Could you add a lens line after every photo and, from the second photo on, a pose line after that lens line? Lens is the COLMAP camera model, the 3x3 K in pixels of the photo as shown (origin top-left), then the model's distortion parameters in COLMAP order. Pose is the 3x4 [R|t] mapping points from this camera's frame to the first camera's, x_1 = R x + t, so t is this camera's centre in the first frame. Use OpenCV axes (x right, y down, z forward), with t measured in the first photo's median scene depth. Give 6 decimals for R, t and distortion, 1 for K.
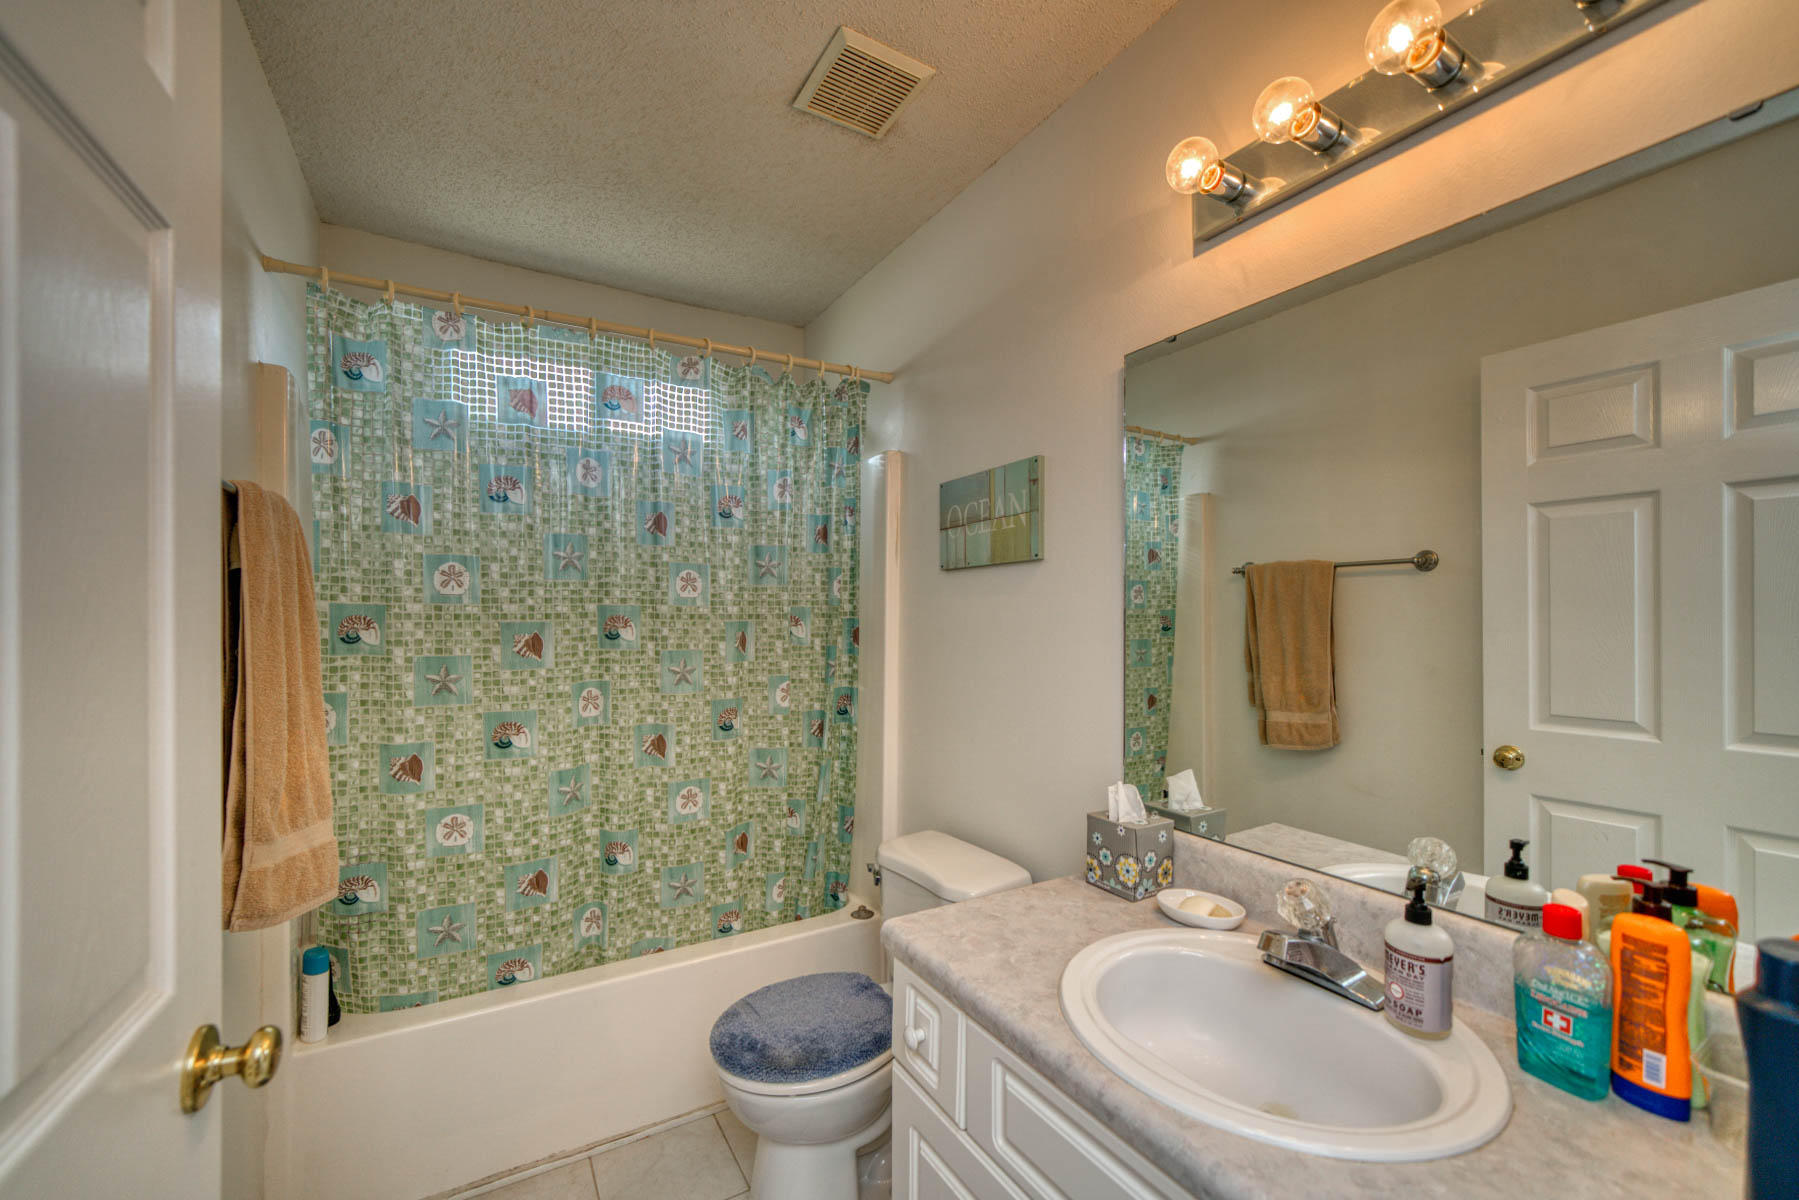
lens RADIAL K [[733.5, 0, 899.1], [0, 733.5, 614.0], [0, 0, 1]] dist [-0.003159, -0.000129]
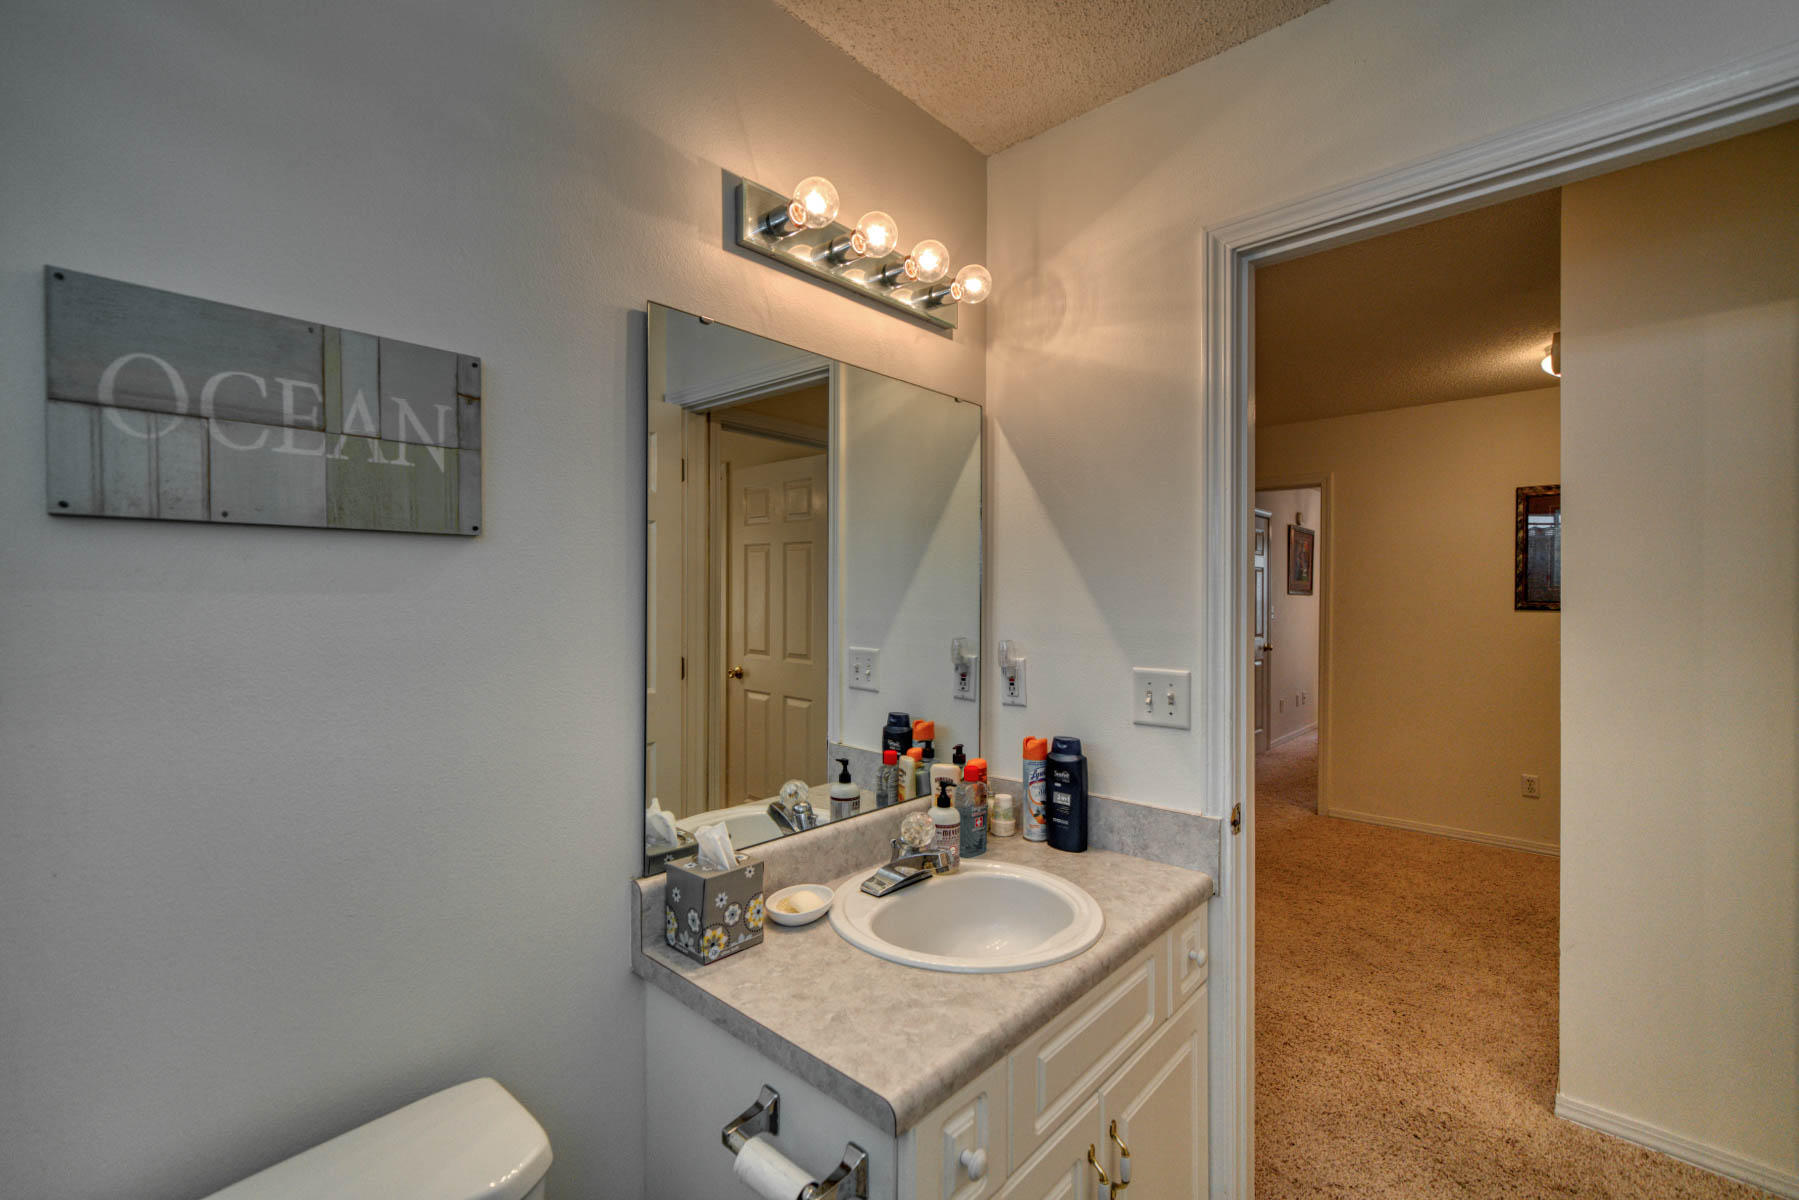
lens RADIAL K [[757.7, 0, 895.5], [0, 757.7, 596.3], [0, 0, 1]] dist [-0.000010, -0.000036]
pose [[-0.296308, 0.003716, 0.955085, -0.463638], [-0.004831, 0.999974, -0.005389, -0.023707], [-0.955080, -0.006211, -0.296282, 0.824431]]
